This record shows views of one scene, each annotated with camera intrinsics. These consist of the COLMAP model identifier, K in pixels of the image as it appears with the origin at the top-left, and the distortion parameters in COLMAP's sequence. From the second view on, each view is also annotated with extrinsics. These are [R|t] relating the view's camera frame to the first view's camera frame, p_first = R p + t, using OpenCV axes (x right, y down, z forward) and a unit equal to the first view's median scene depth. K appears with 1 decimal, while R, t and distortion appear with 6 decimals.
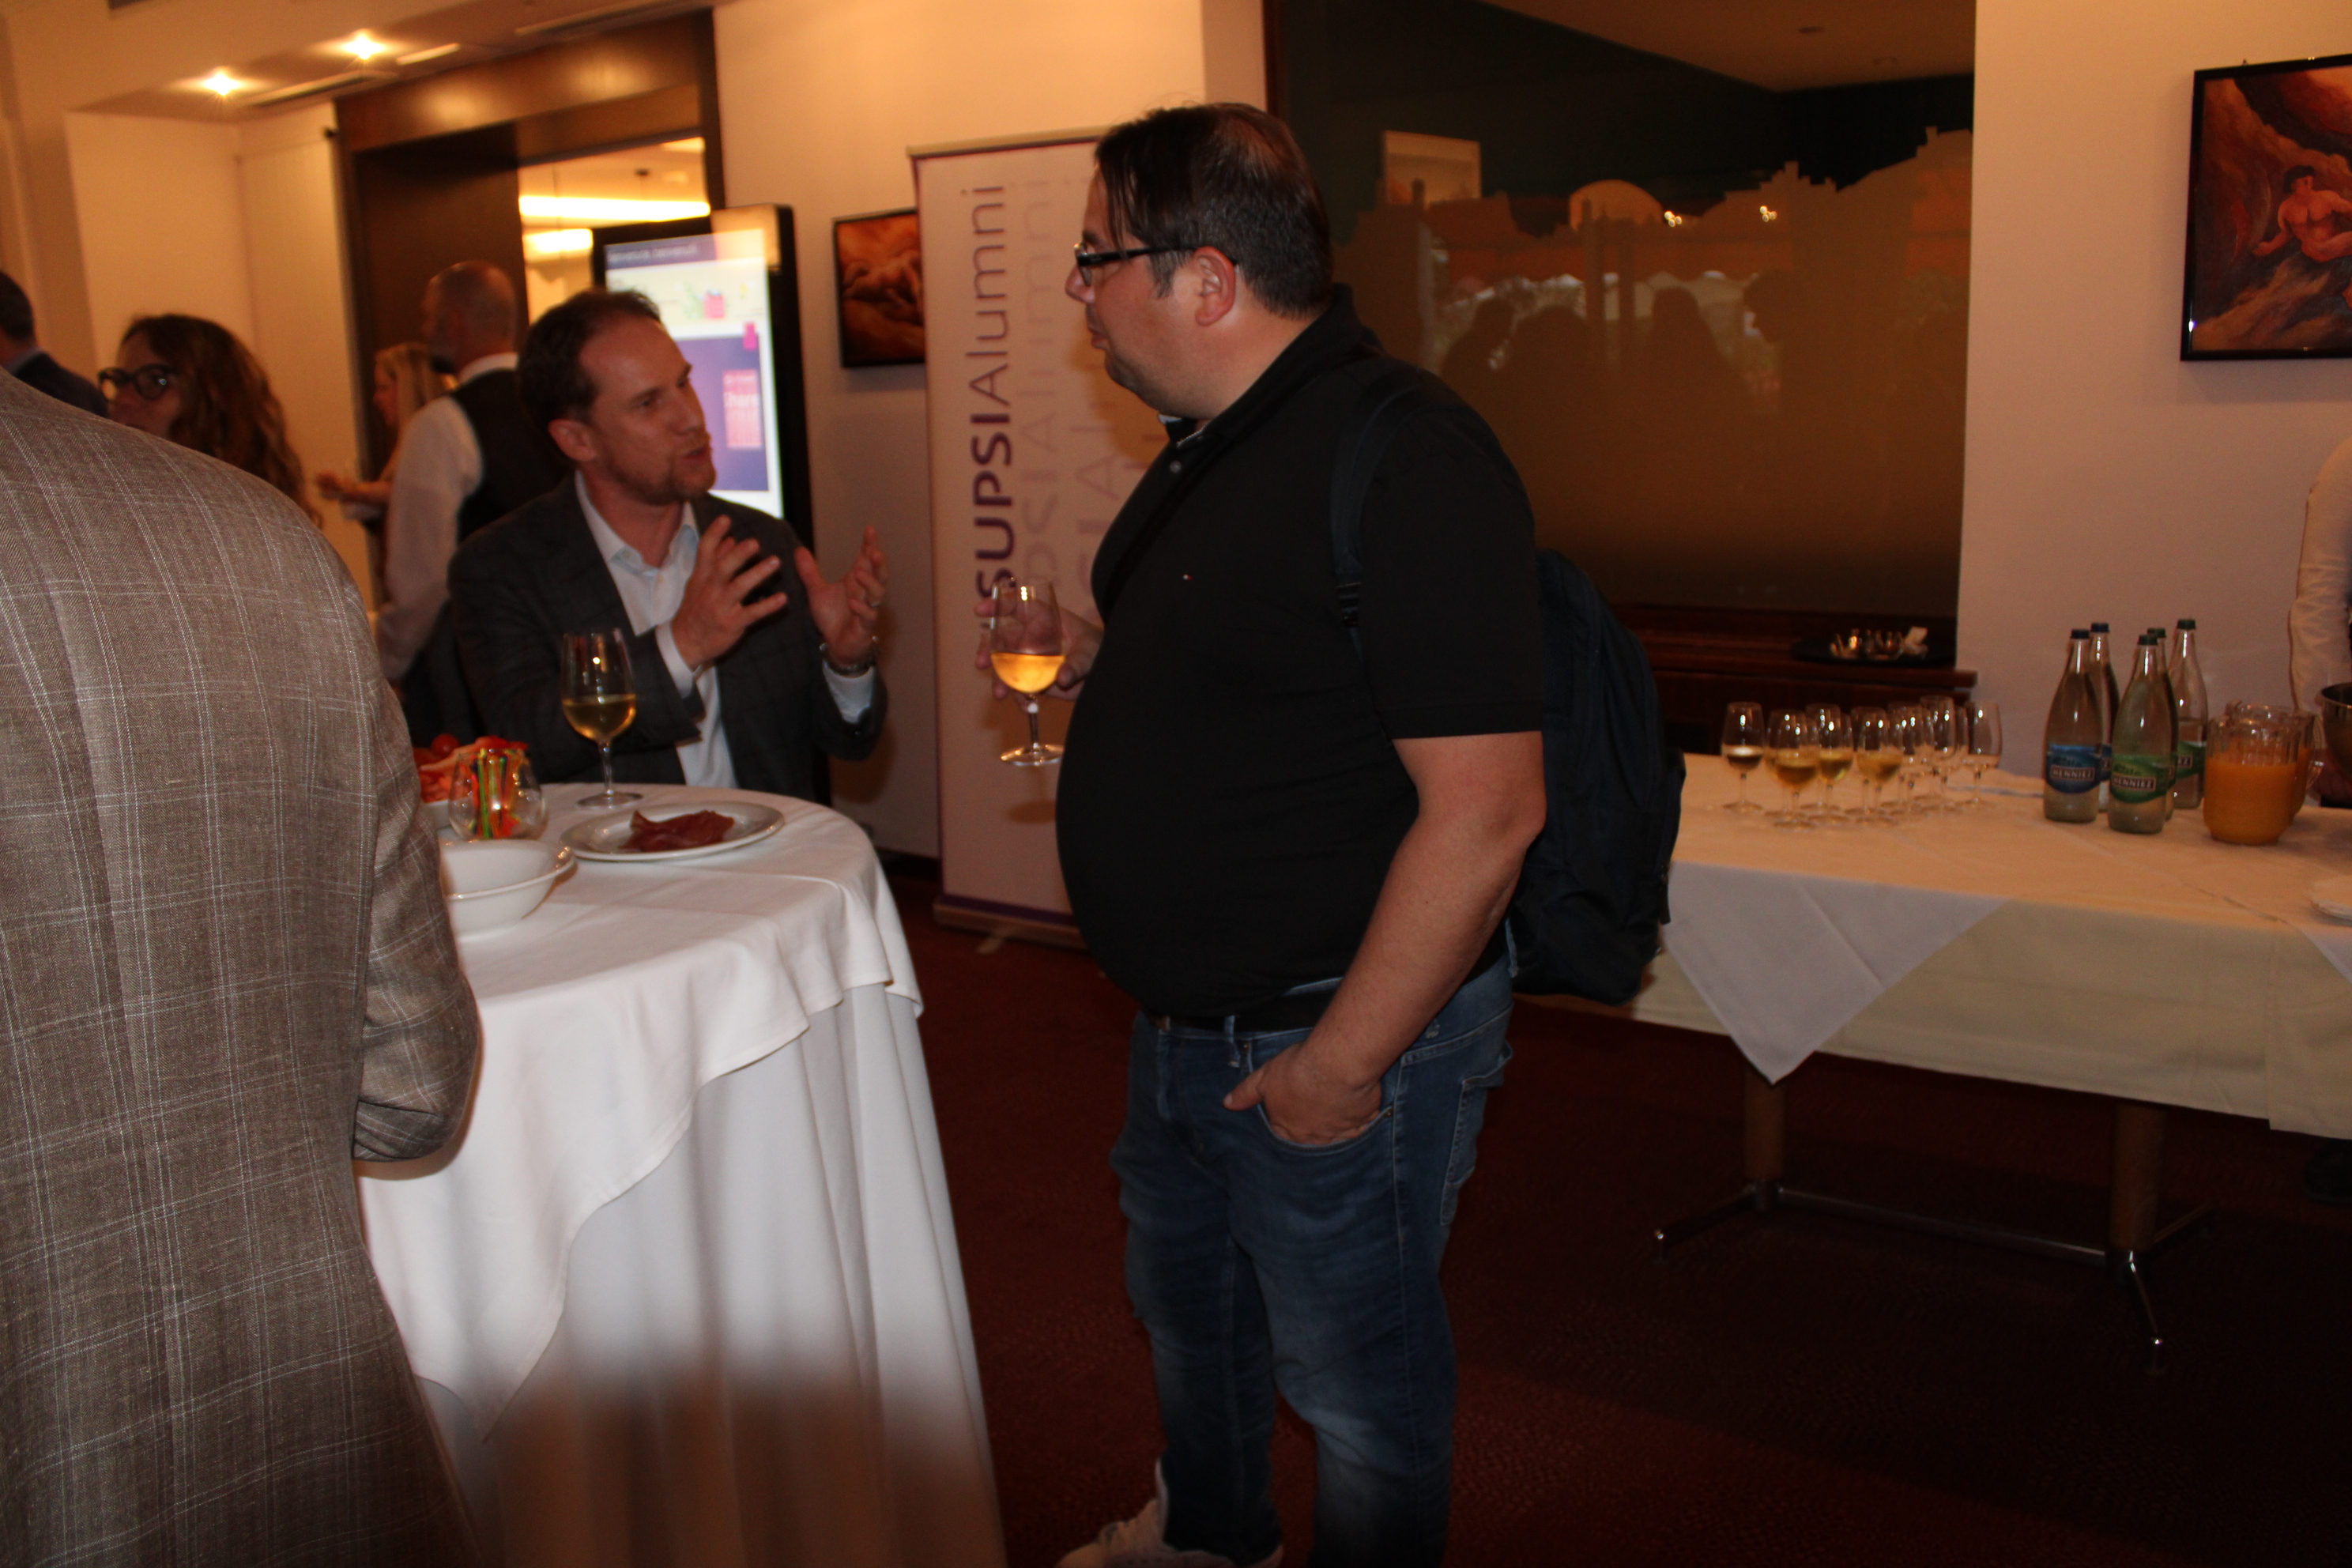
lens RADIAL K [[1989.6, 0, 1176.0], [0, 1989.6, 784.0], [0, 0, 1]] dist [-0.161026, 0.162079]
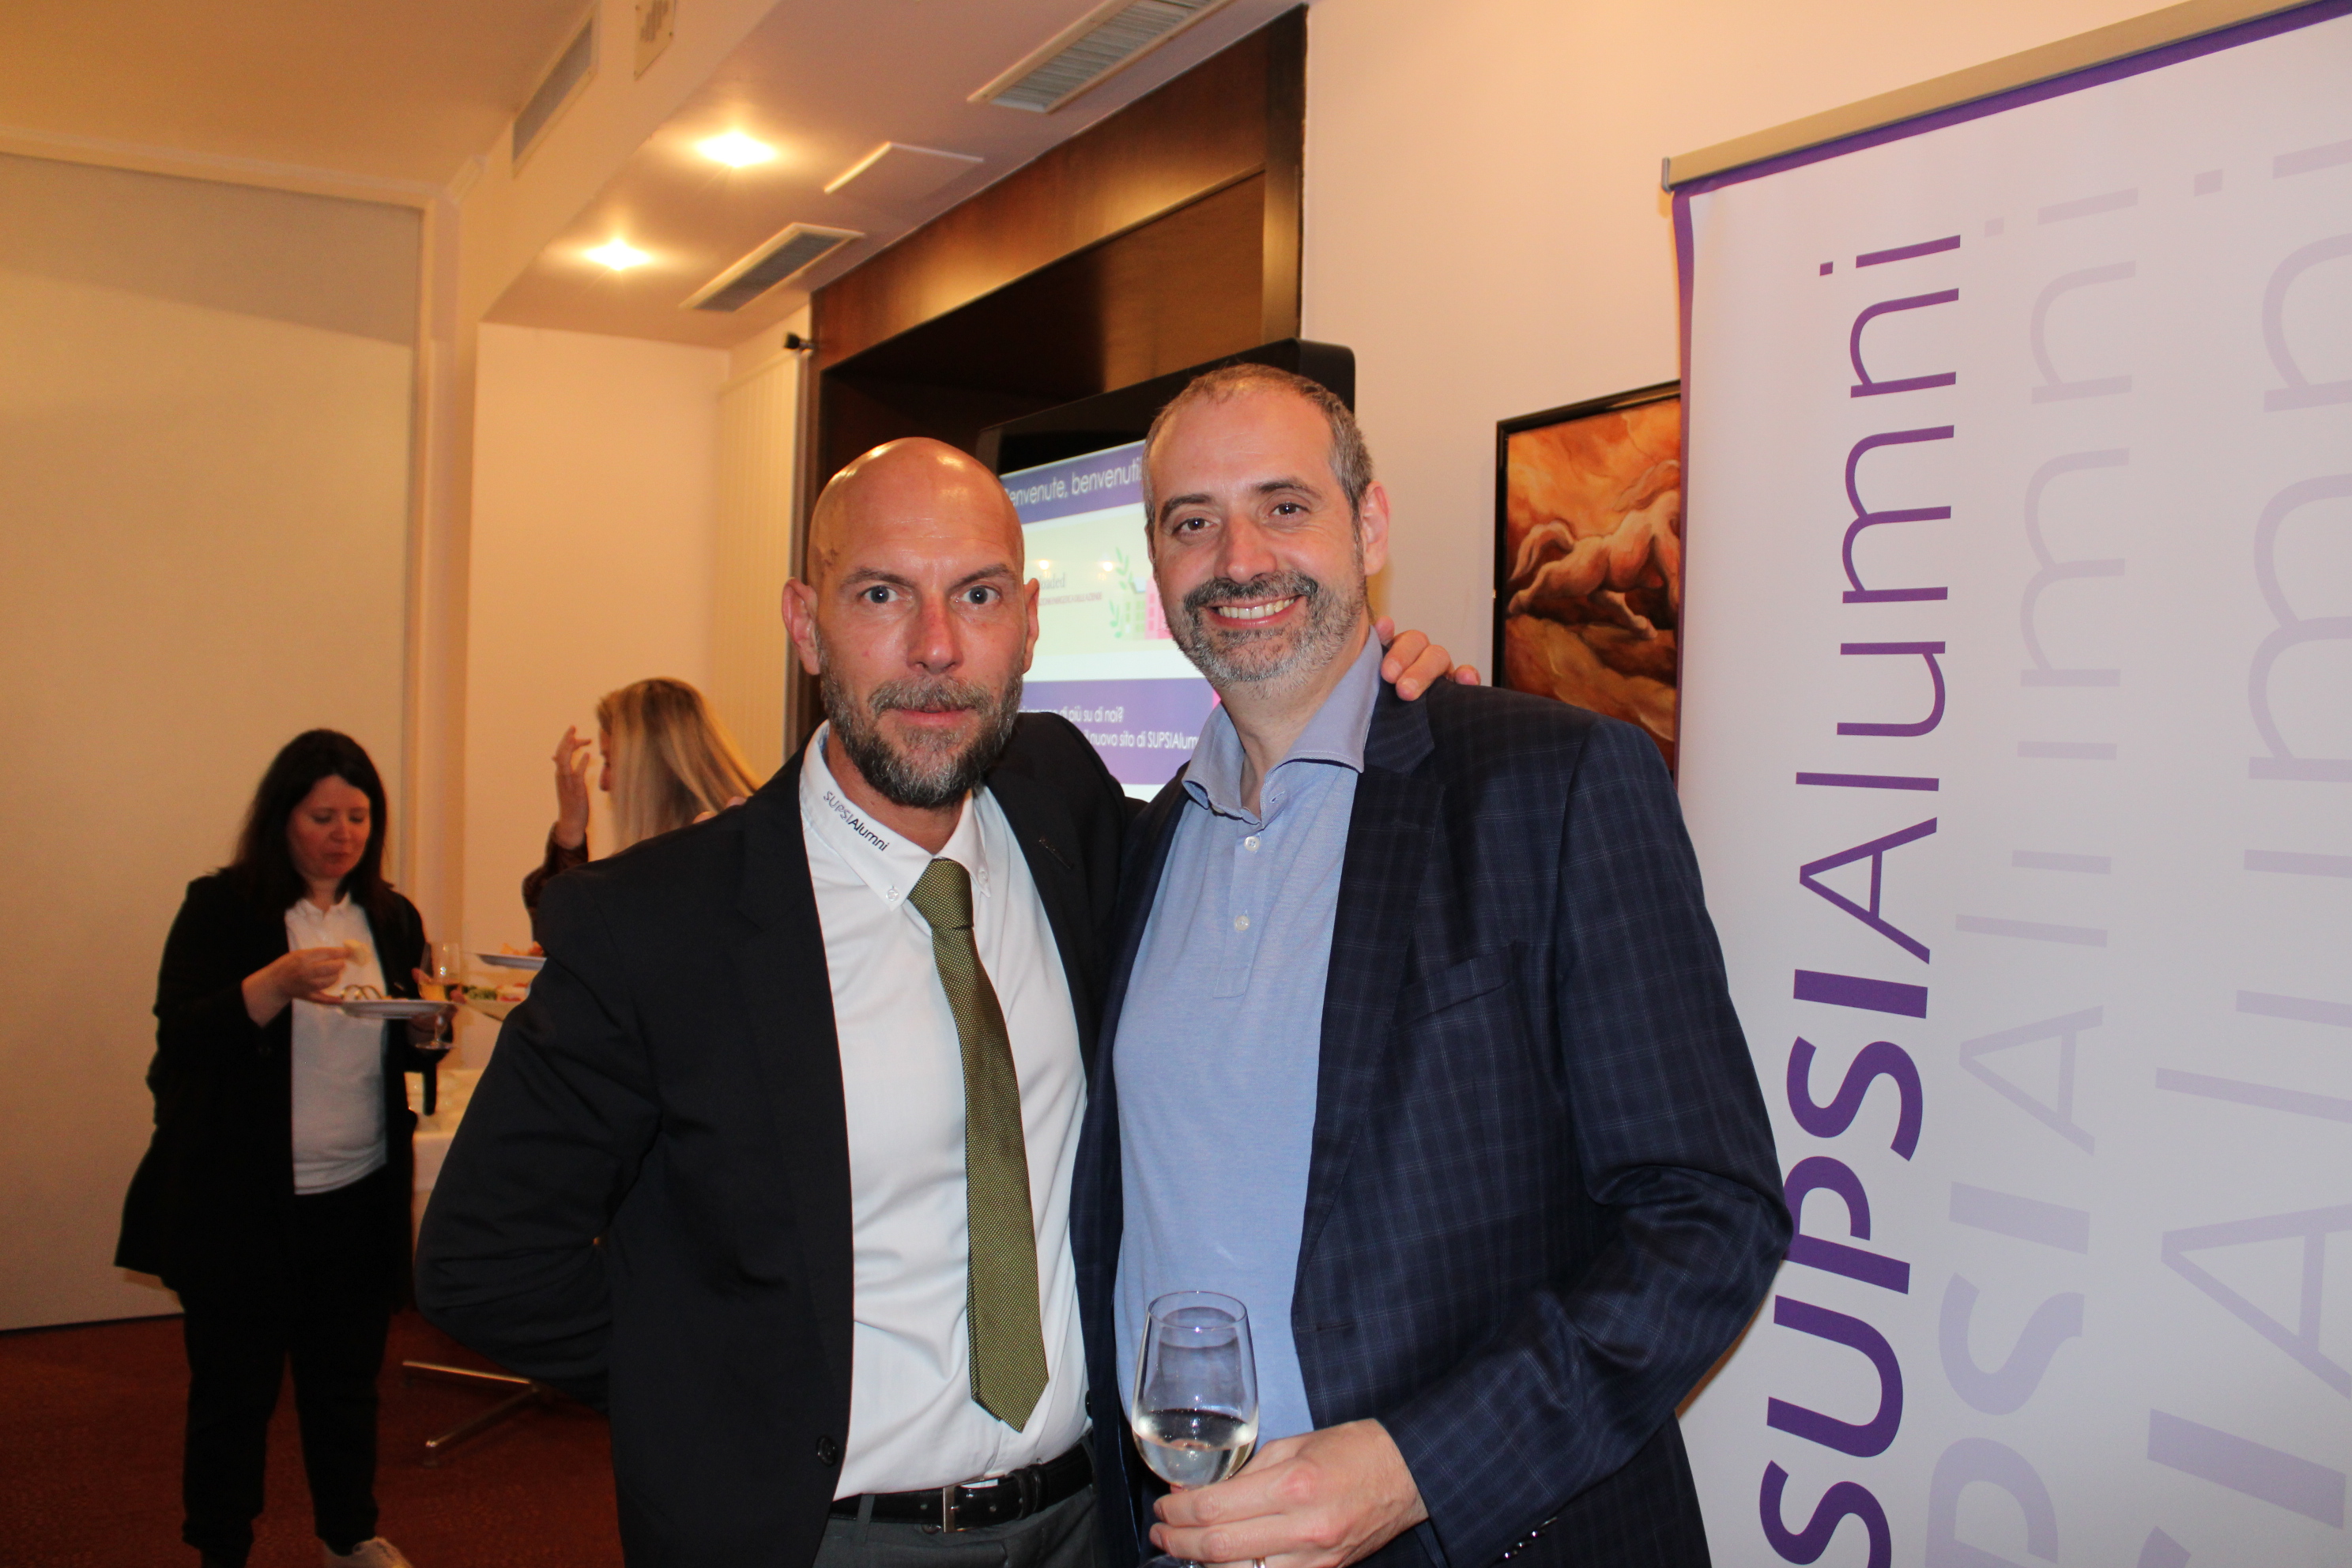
lens RADIAL K [[1989.6, 0, 1176.0], [0, 1989.6, 784.0], [0, 0, 1]] dist [-0.161026, 0.162079]
pose [[0.916361, 0.066246, -0.394835, -0.068185], [-0.136543, 0.978799, -0.152673, -0.143772], [0.376350, 0.193815, 0.905978, 0.630533]]
